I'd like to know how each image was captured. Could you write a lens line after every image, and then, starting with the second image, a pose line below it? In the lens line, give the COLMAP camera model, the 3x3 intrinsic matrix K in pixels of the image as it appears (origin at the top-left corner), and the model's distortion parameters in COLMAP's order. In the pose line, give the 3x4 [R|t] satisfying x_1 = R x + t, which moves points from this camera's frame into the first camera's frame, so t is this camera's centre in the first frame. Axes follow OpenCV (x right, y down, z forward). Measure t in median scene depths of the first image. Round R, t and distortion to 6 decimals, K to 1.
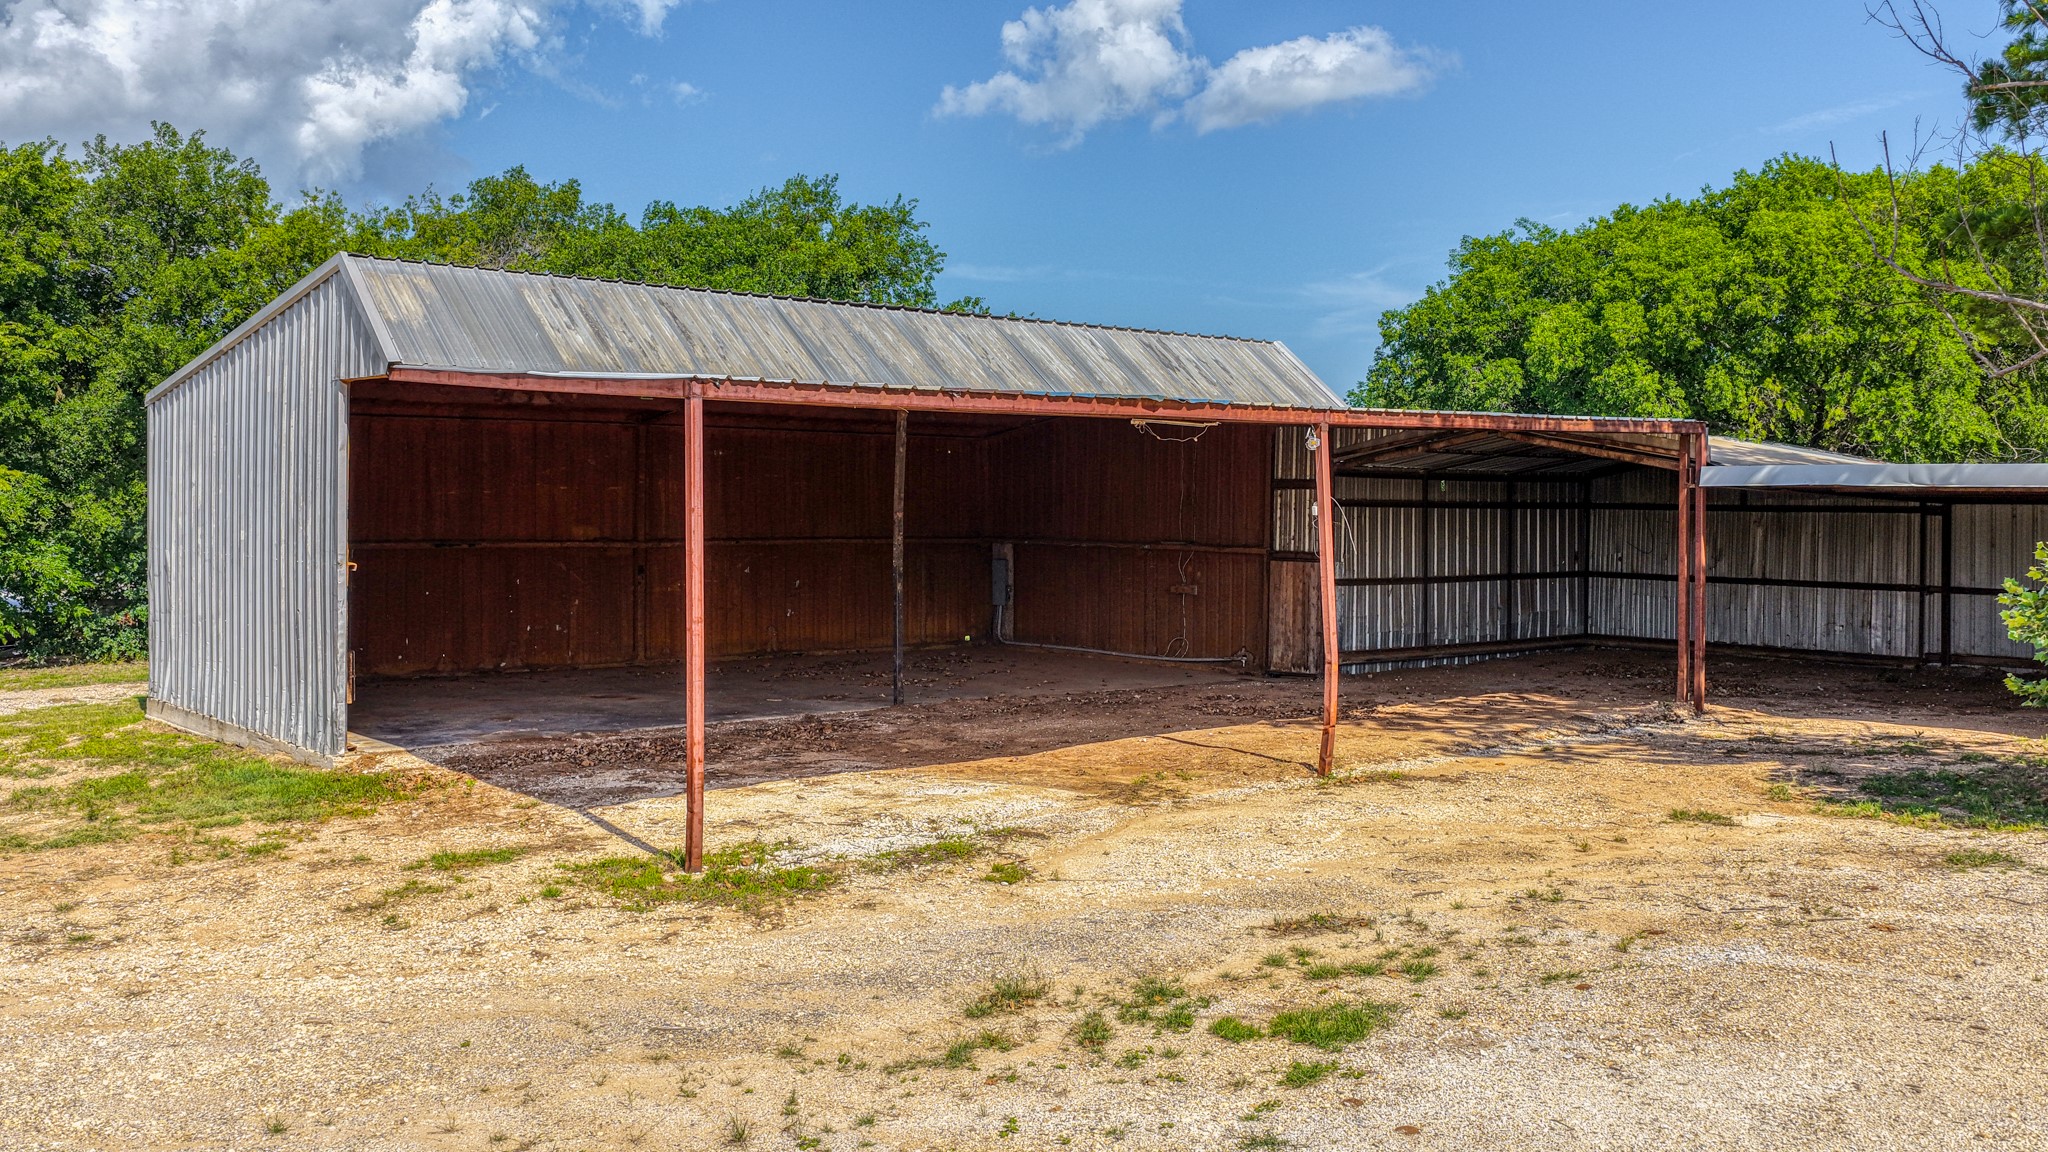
lens RADIAL K [[1700.0, 0, 1027.5], [0, 1700.0, 603.4], [0, 0, 1]] dist [-0.002203, 0.013293]
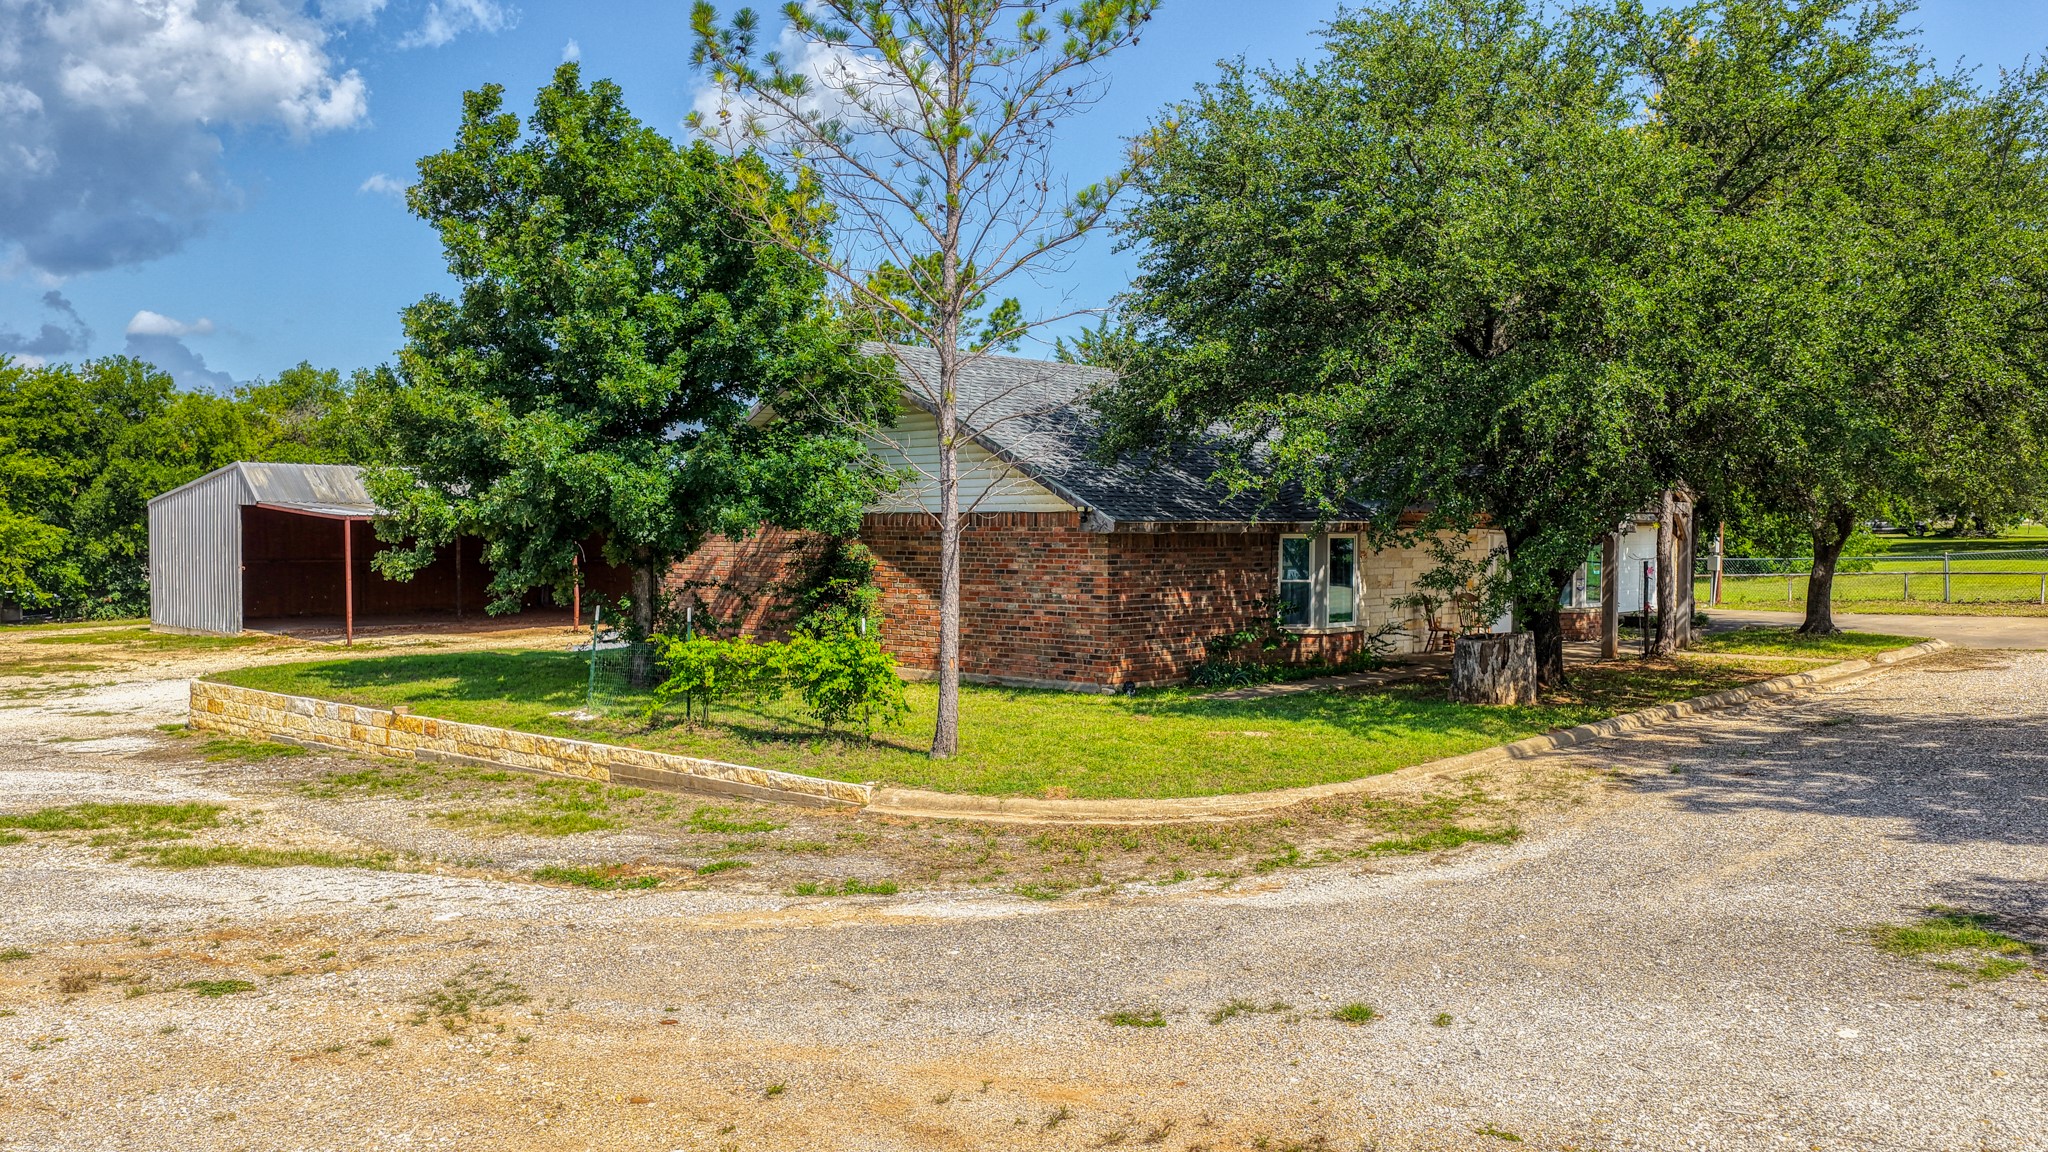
lens RADIAL K [[1700.0, 0, 1027.5], [0, 1700.0, 603.4], [0, 0, 1]] dist [-0.002203, 0.013293]
pose [[0.994596, -0.013493, 0.102943, 0.523852], [0.013966, 0.999895, -0.003875, 0.055166], [-0.102880, 0.005291, 0.994680, -1.669789]]
